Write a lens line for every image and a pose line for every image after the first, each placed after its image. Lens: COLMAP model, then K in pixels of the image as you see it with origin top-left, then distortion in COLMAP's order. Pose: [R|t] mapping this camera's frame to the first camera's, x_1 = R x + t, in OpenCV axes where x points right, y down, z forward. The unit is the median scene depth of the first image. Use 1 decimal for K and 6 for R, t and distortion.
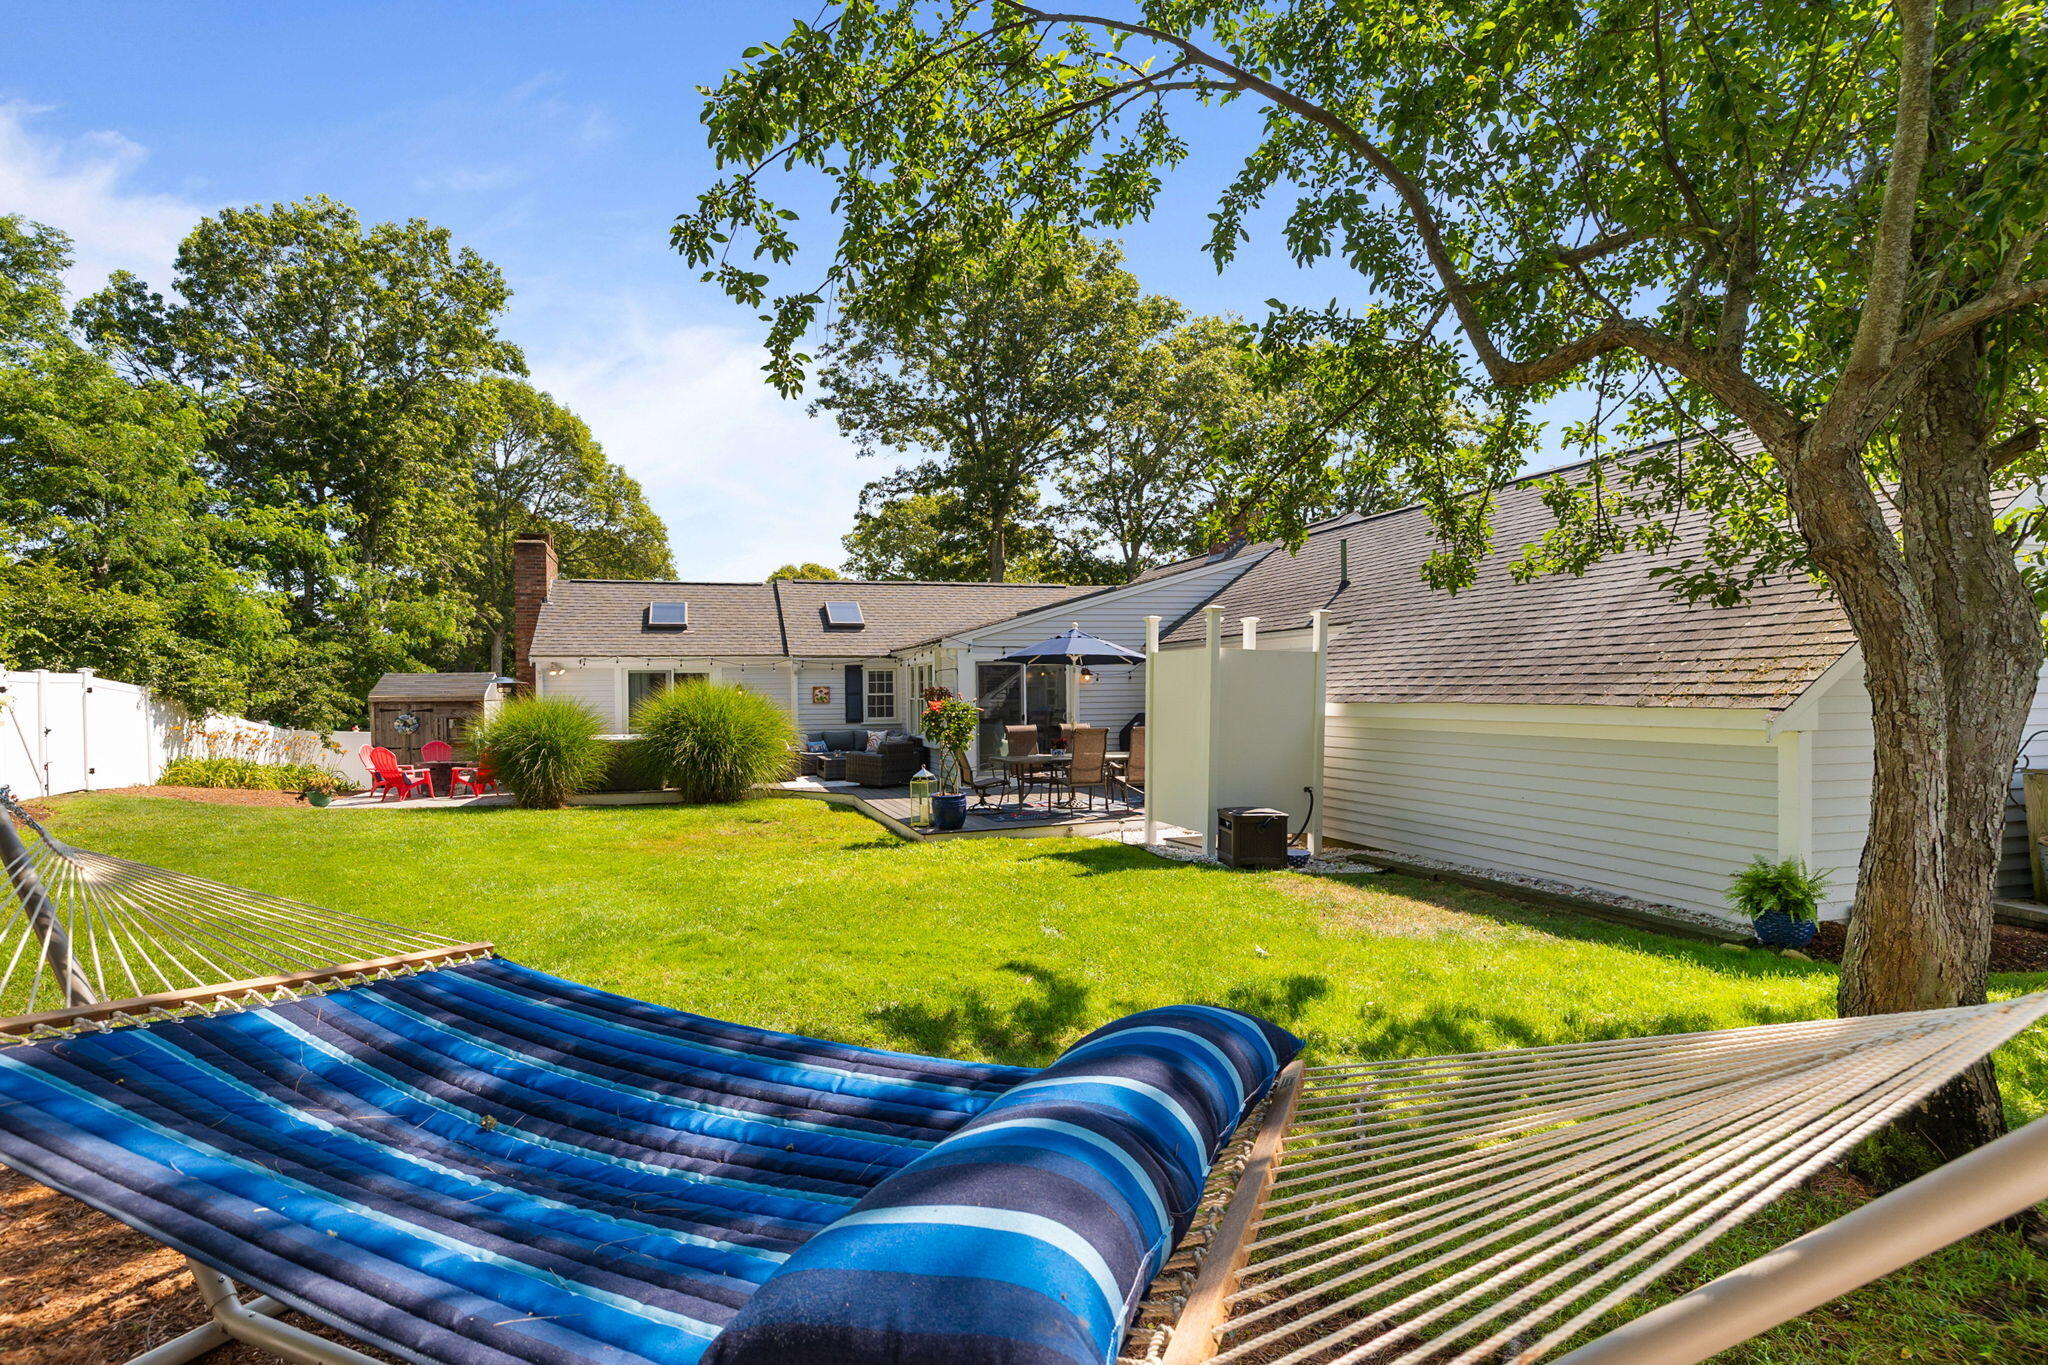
lens RADIAL K [[959.7, 0, 943.0], [0, 959.7, 691.9], [0, 0, 1]] dist [0.002152, 0.000079]
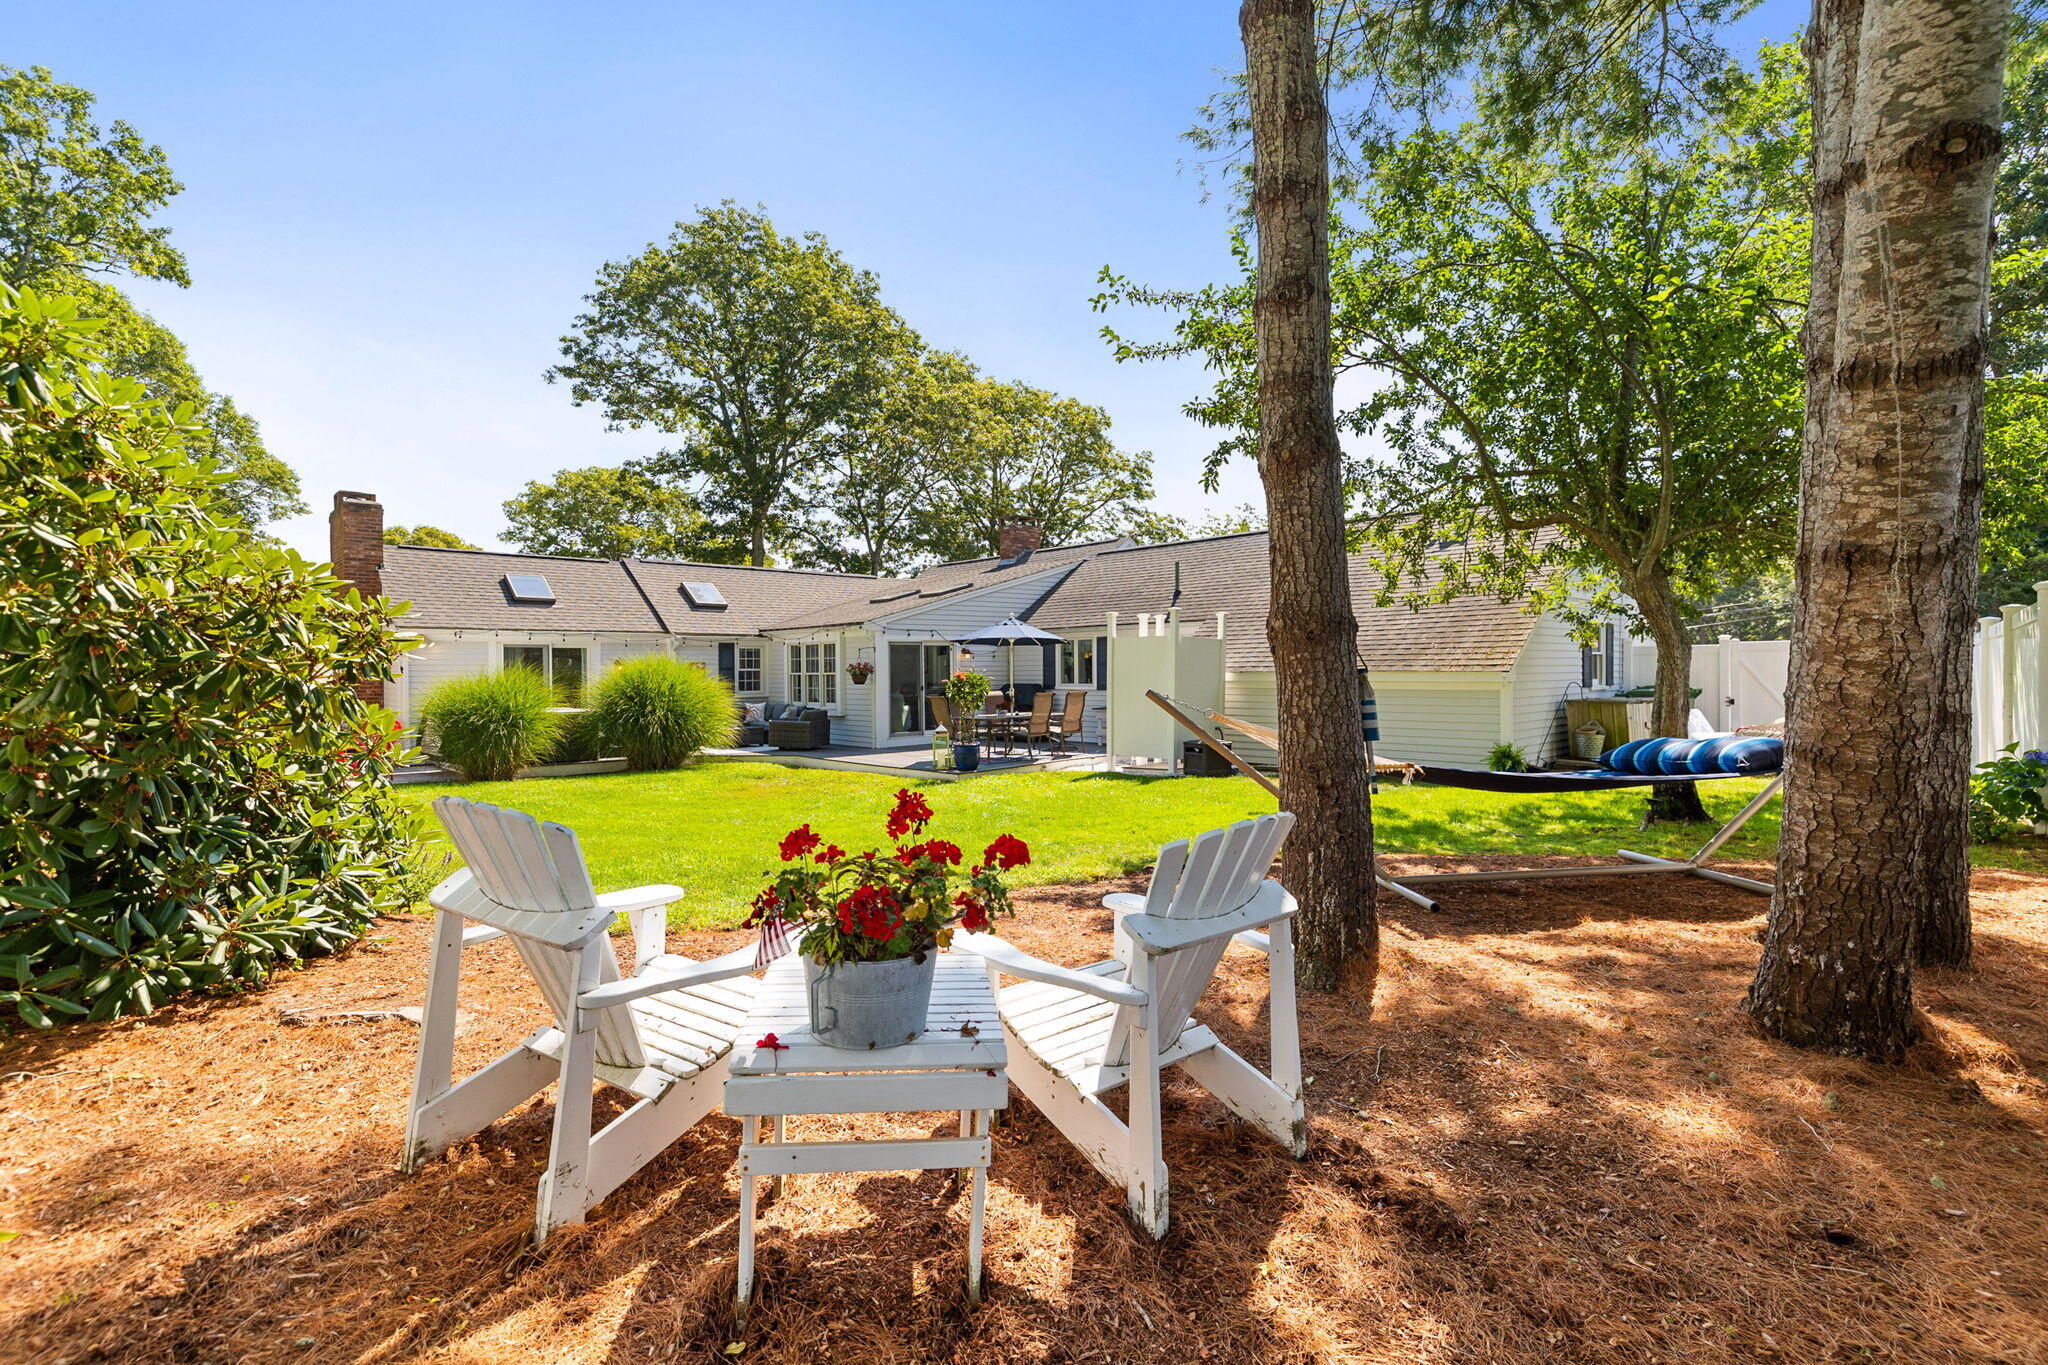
lens RADIAL K [[925.8, 0, 1022.6], [0, 925.8, 676.0], [0, 0, 1]] dist [0.000778, 0.000828]
pose [[0.882738, -0.001258, 0.469864, -0.255558], [-0.000367, 0.999994, 0.003365, 0.005418], [-0.469865, -0.003143, 0.882733, -0.070207]]
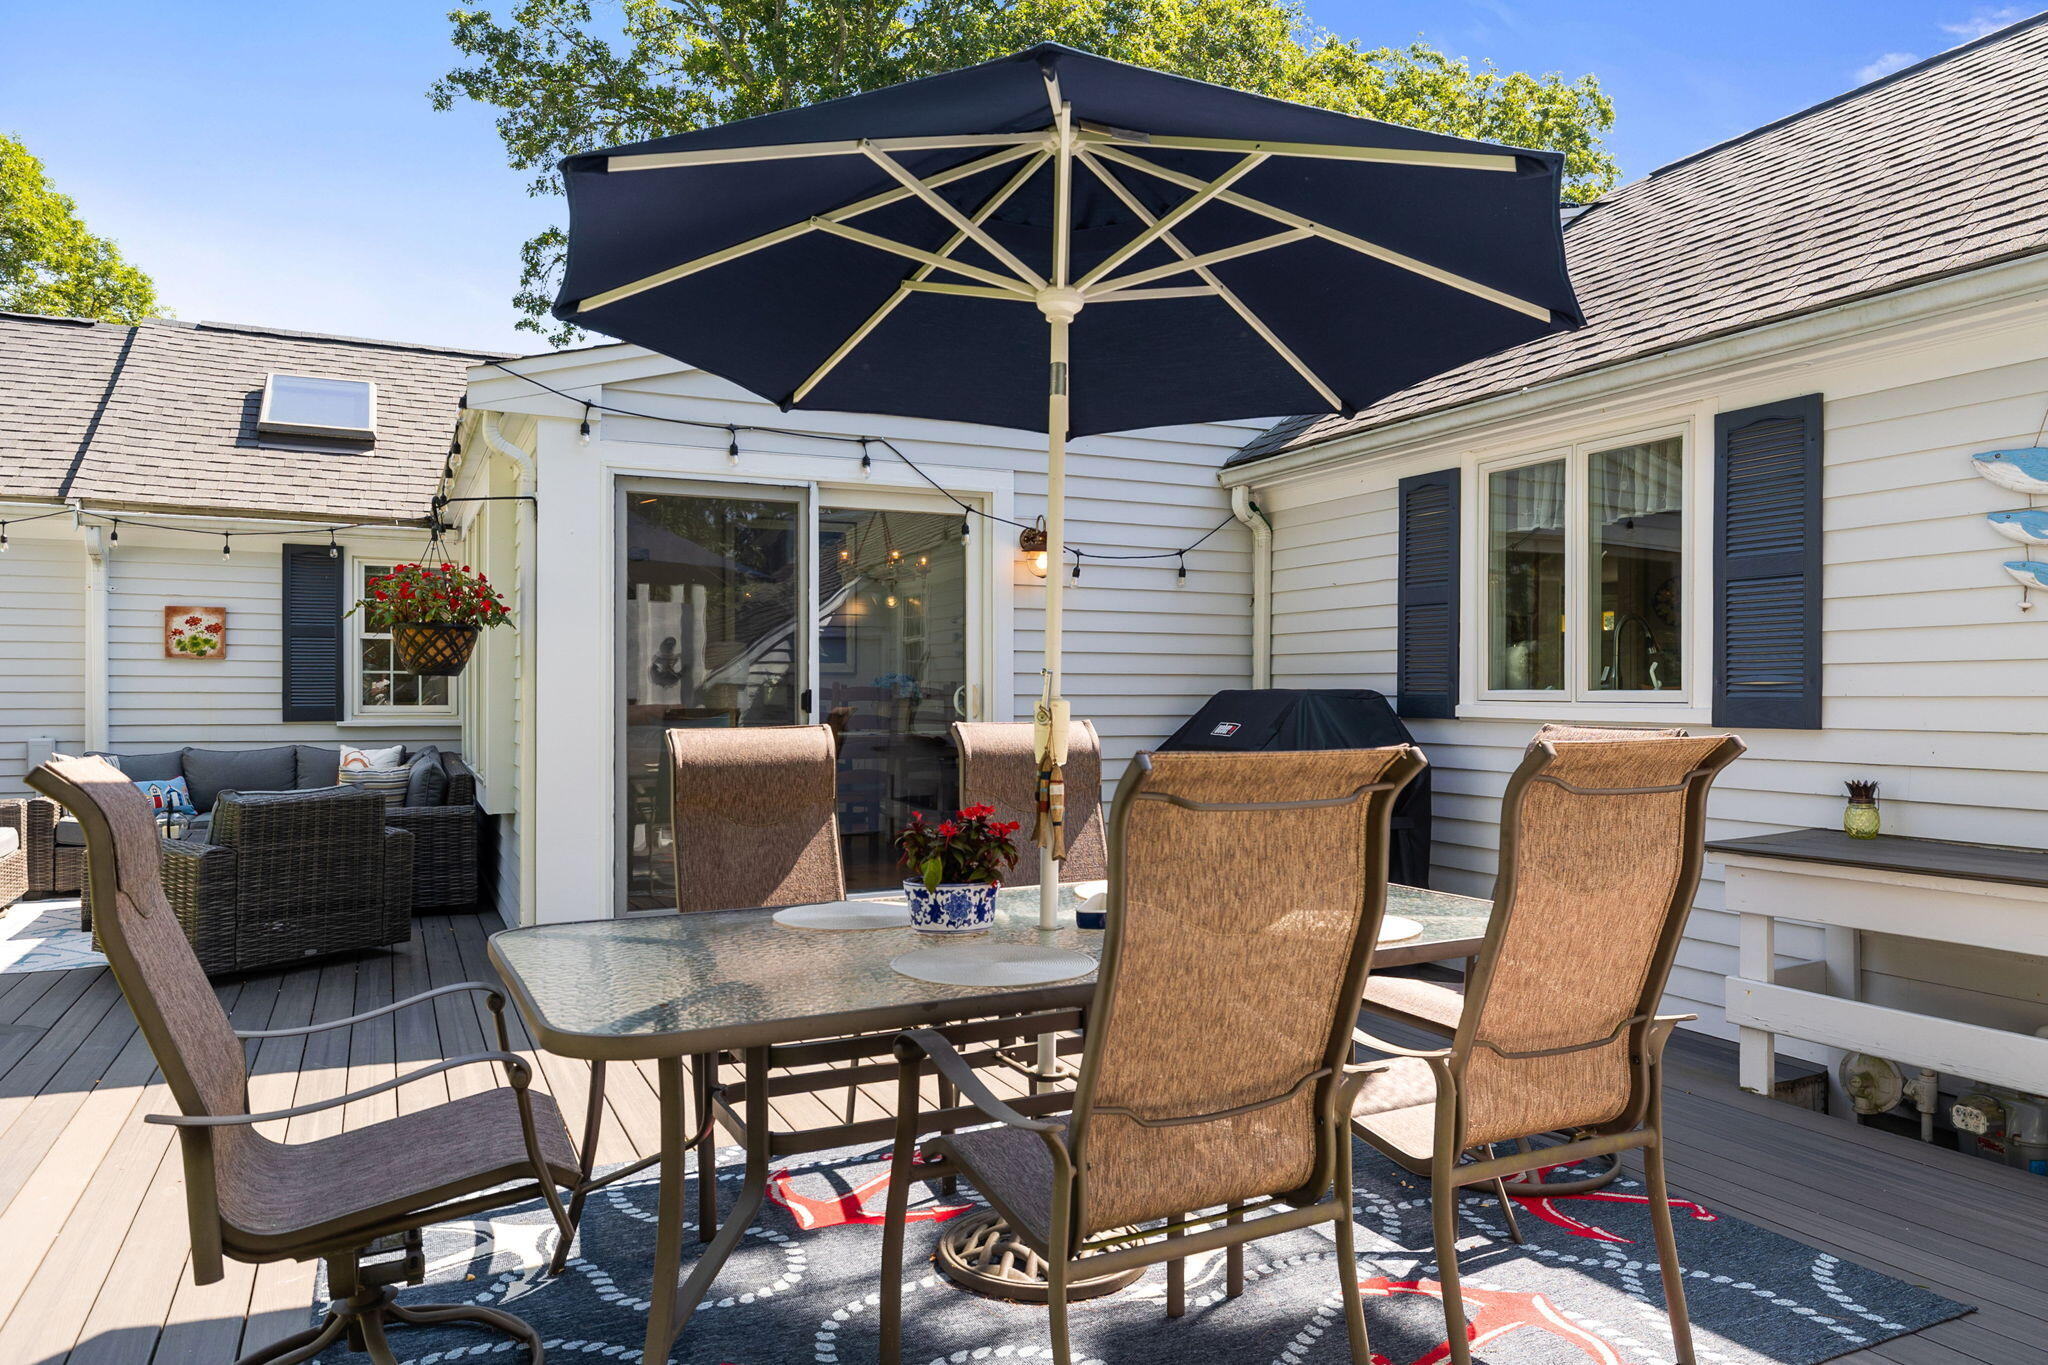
lens RADIAL K [[1324.0, 0, 994.7], [0, 1324.0, 684.7], [0, 0, 1]] dist [0.002116, 0.000780]
pose [[0.984882, 0.010015, 0.172935, 0.052107], [-0.010021, 0.999949, -0.000836, 0.015844], [-0.172935, -0.000909, 0.984933, 0.454362]]
